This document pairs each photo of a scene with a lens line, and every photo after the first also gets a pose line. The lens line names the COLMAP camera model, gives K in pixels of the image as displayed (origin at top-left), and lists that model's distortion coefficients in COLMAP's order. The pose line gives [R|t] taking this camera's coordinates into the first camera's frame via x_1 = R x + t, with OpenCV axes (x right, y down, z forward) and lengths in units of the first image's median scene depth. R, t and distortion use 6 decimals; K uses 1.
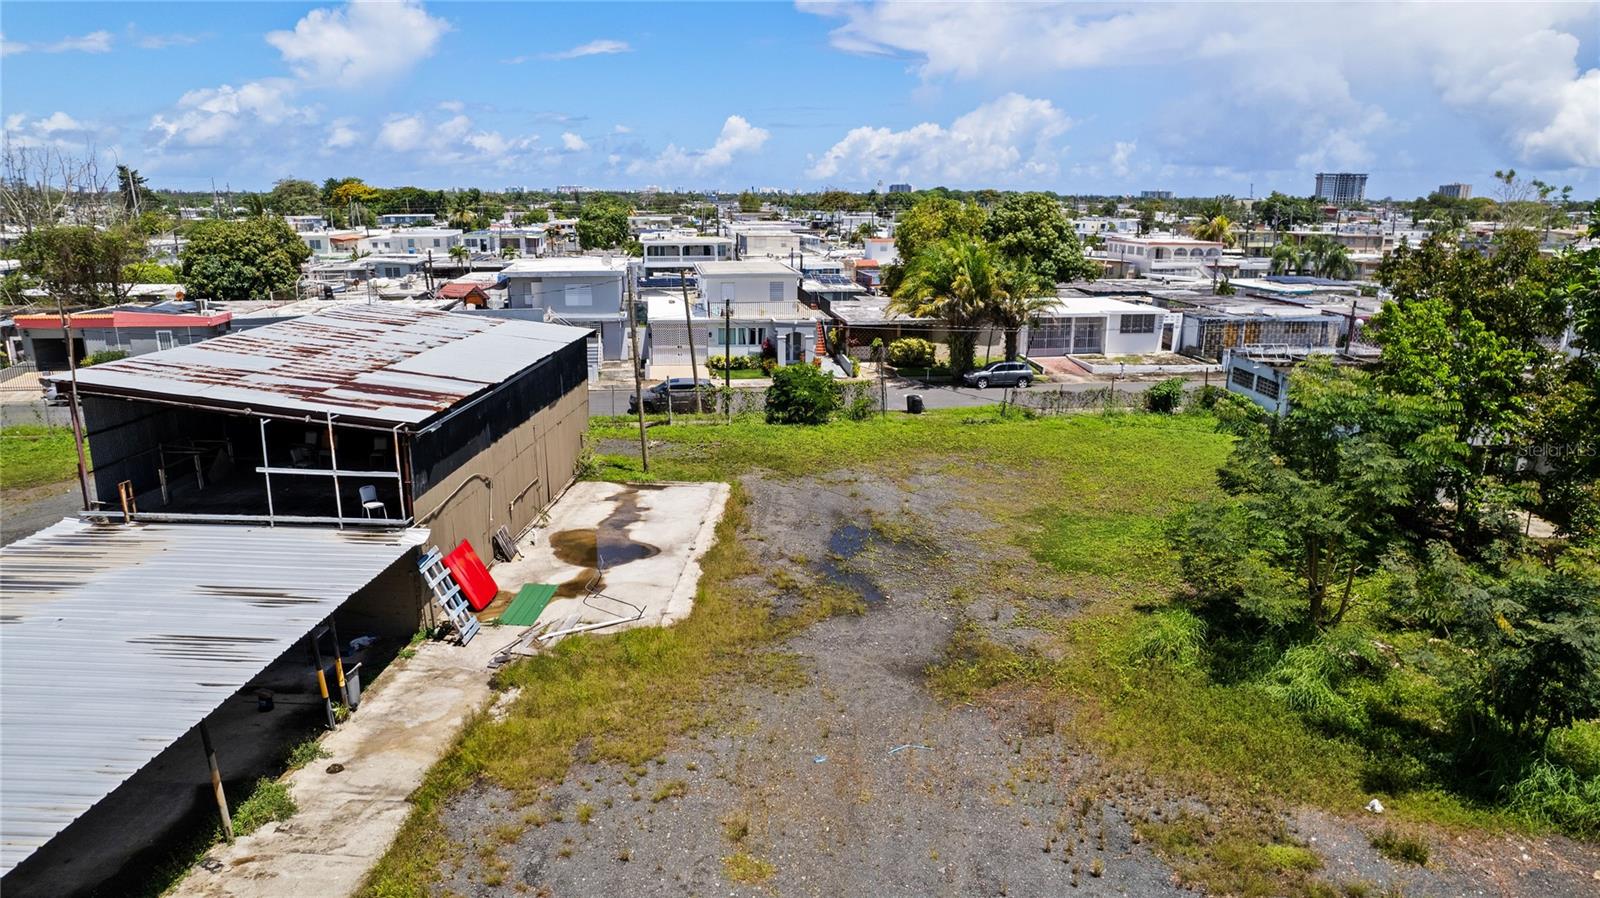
lens RADIAL K [[1019.1, 0, 806.8], [0, 1019.1, 458.8], [0, 0, 1]] dist [-0.075147, 0.058042]
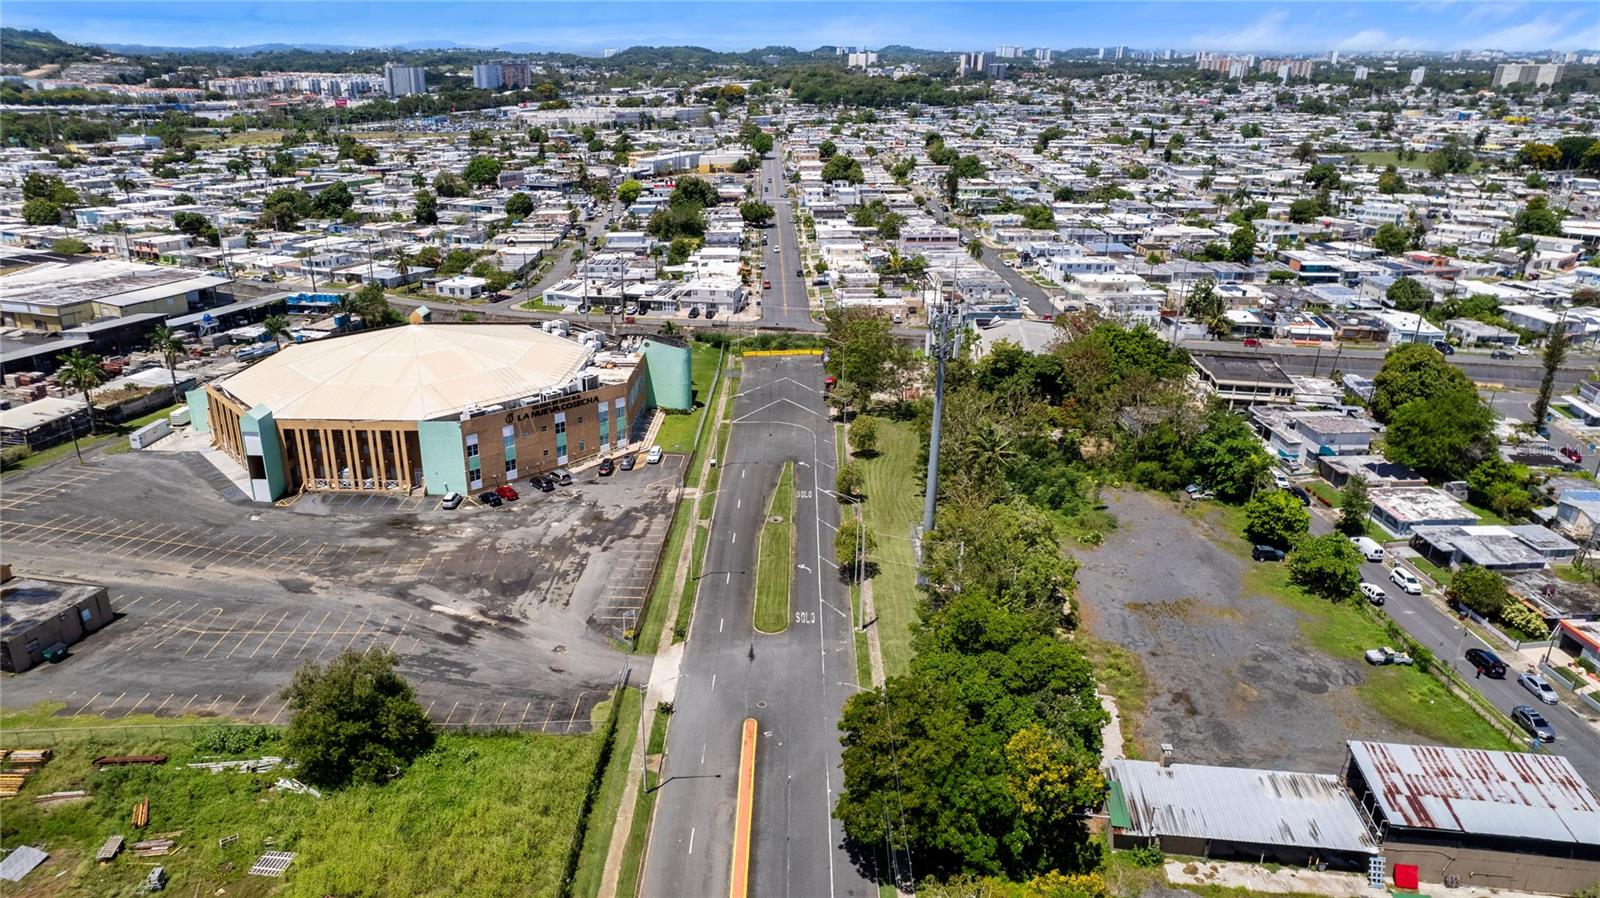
lens RADIAL K [[1019.1, 0, 802.6], [0, 1019.1, 522.1], [0, 0, 1]] dist [-0.075147, 0.058042]
pose [[-0.068910, 0.420685, -0.904586, 1.356421], [-0.273418, 0.864058, 0.422666, -1.042479], [0.959424, 0.276456, 0.055481, -0.768232]]
